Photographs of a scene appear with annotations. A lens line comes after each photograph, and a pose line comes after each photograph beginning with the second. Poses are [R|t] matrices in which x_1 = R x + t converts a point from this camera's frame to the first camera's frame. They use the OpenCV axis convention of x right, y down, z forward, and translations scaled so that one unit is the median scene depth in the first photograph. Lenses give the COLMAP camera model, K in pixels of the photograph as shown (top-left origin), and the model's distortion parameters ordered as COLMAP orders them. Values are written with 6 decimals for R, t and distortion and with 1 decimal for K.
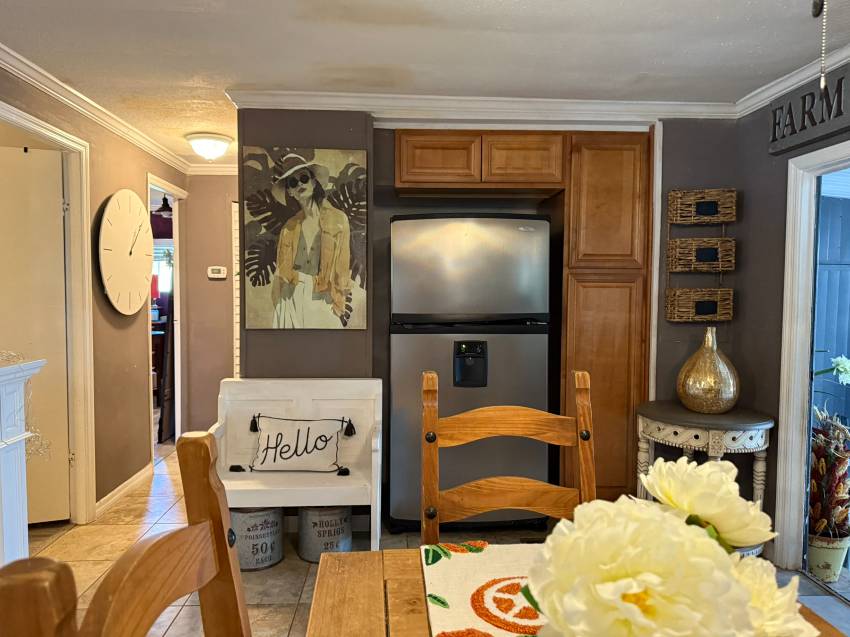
lens RADIAL K [[614.8, 0, 422.6], [0, 614.8, 326.7], [0, 0, 1]] dist [0.068089, -0.087882]
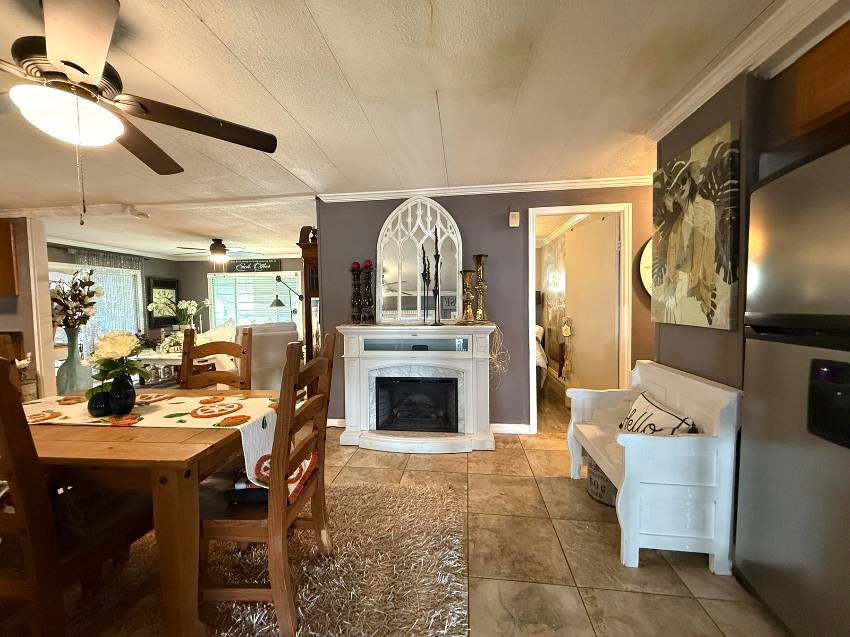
lens RADIAL K [[344.2, 0, 425.0], [0, 344.2, 318.5], [0, 0, 1]] dist [-0.000311, -0.000371]
pose [[-0.193431, 0.037177, -0.980409, 0.467948], [-0.043705, 0.997963, 0.046465, -0.015463], [0.980140, 0.051836, -0.191413, 0.692102]]
